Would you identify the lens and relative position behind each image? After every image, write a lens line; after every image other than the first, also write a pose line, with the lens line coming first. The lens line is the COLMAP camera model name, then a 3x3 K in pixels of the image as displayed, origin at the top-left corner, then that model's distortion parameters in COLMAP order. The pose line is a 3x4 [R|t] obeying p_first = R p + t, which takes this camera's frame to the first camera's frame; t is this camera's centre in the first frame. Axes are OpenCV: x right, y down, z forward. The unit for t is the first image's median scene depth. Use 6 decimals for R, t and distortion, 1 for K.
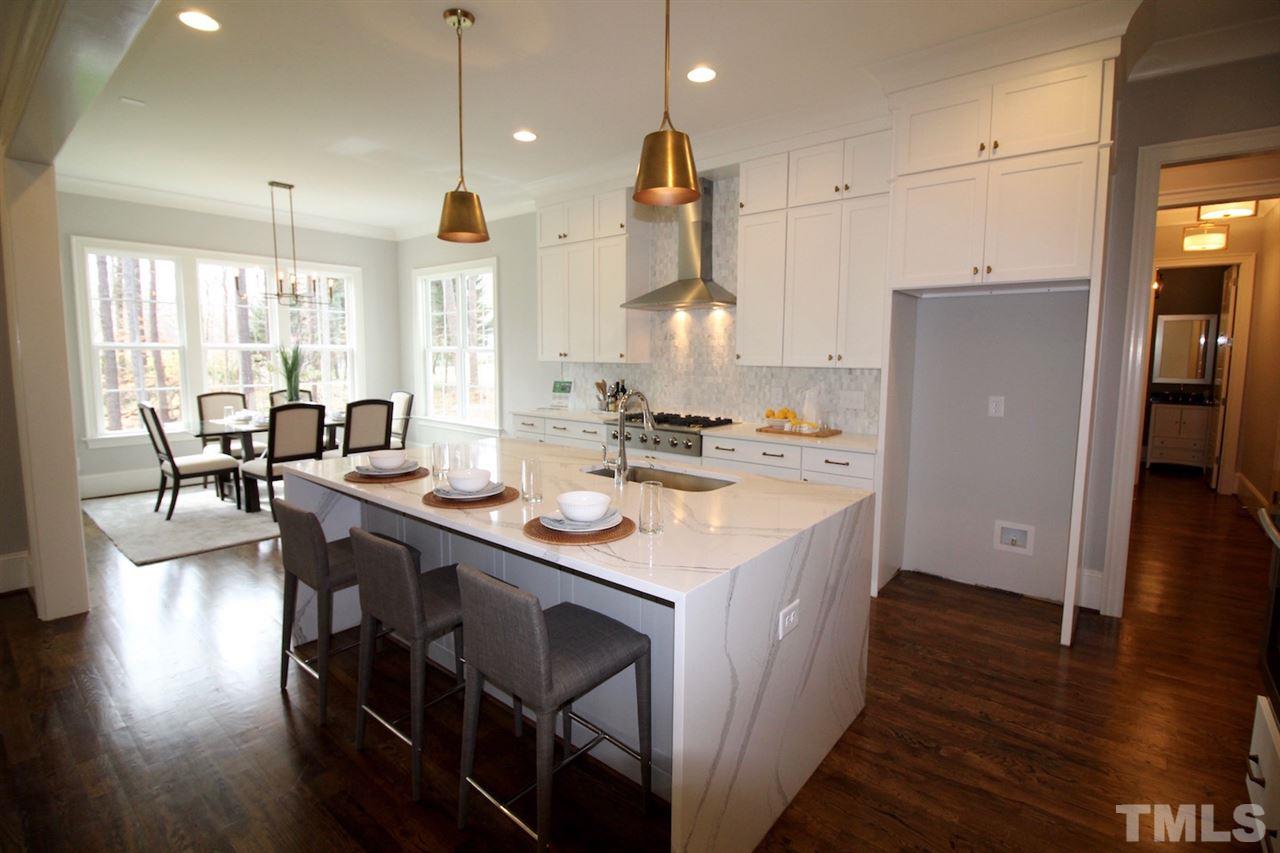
lens RADIAL K [[600.3, 0, 636.0], [0, 600.3, 415.1], [0, 0, 1]] dist [-0.020136, -0.001693]
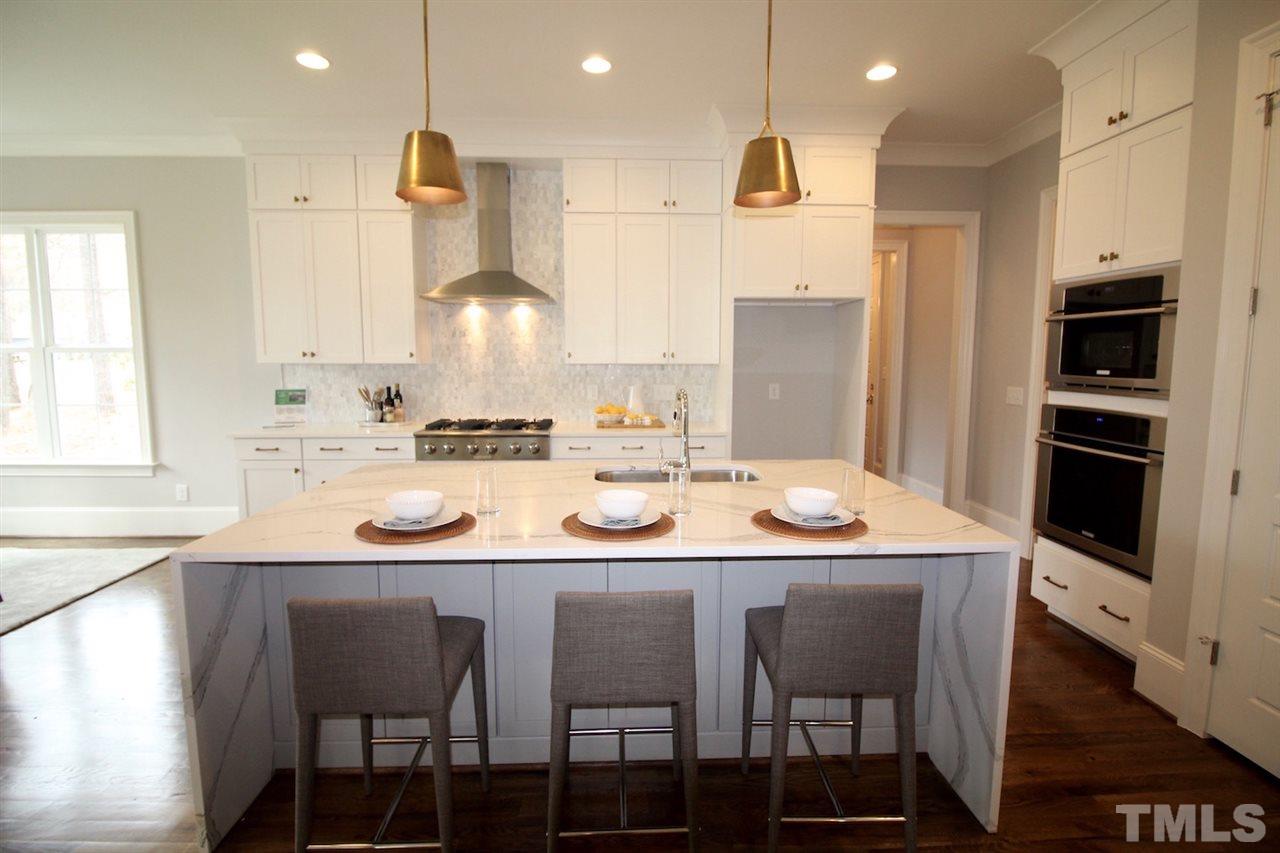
lens RADIAL K [[600.3, 0, 636.0], [0, 600.3, 415.1], [0, 0, 1]] dist [-0.020136, -0.001693]
pose [[0.734613, -0.070711, 0.674792, -0.391778], [0.071889, 0.997068, 0.026220, -0.015235], [-0.674667, 0.029249, 0.737542, 0.183647]]
